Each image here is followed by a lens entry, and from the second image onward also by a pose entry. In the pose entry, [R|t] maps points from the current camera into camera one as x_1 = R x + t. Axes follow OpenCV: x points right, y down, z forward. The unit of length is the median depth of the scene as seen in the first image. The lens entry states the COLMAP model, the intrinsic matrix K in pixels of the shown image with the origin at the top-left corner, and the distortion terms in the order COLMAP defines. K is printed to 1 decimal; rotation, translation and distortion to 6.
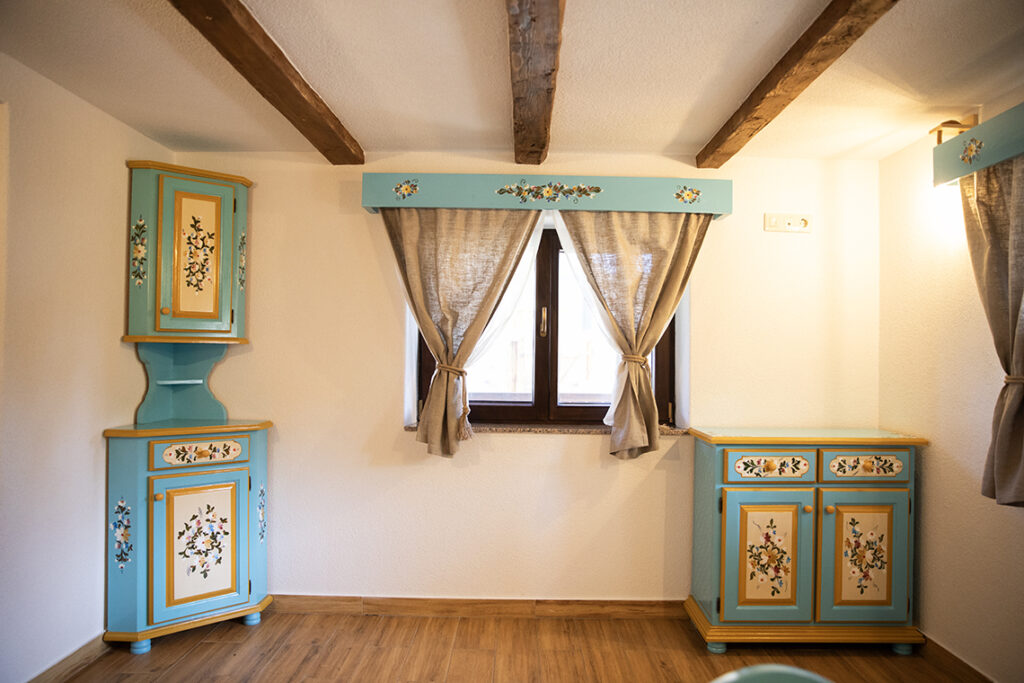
lens RADIAL K [[690.2, 0, 512.0], [0, 690.2, 341.5], [0, 0, 1]] dist [-0.112428, 0.080335]
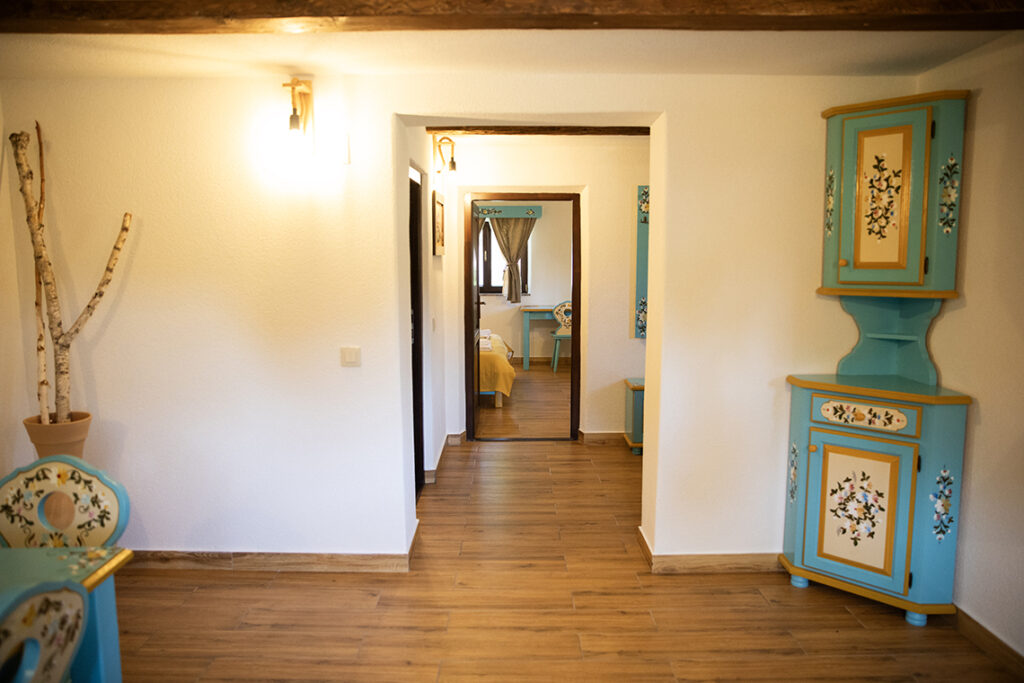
lens RADIAL K [[690.2, 0, 512.0], [0, 690.2, 341.5], [0, 0, 1]] dist [-0.112428, 0.080335]
pose [[0.019257, 0.105997, -0.994180, 0.437443], [0.023567, 0.994040, 0.106439, -0.046170], [0.999537, -0.025479, 0.016644, 0.498236]]
